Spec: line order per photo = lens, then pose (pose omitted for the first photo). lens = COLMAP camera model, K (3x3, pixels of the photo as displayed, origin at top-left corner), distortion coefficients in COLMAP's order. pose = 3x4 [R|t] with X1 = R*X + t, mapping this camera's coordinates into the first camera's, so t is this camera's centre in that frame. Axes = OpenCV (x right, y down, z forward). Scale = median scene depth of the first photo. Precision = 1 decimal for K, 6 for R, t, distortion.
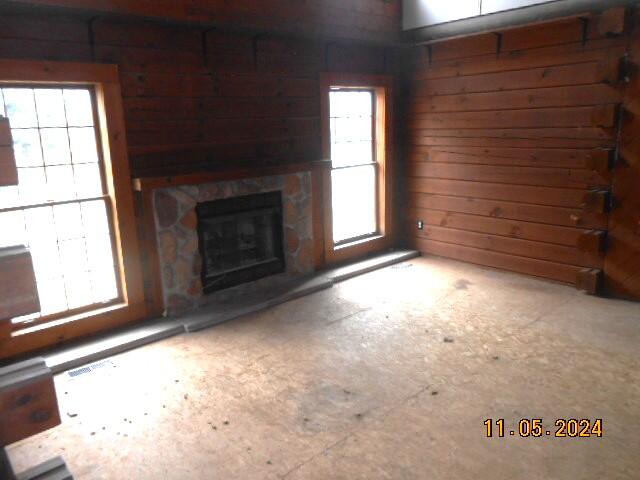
lens RADIAL K [[494.4, 0, 320.0], [0, 494.4, 240.0], [0, 0, 1]] dist [-0.032110, 0.011356]
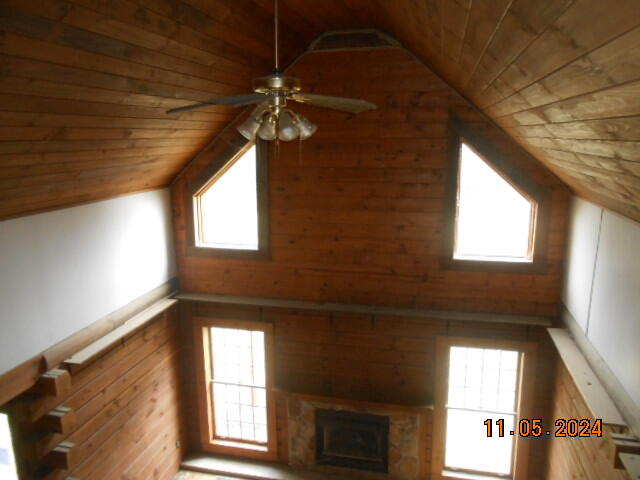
lens RADIAL K [[494.4, 0, 320.0], [0, 494.4, 240.0], [0, 0, 1]] dist [-0.032110, 0.011356]
pose [[0.567318, 0.201535, -0.798457, 0.797994], [-0.194981, 0.974895, 0.107531, -0.692226], [0.800083, 0.094680, 0.592371, 0.072607]]
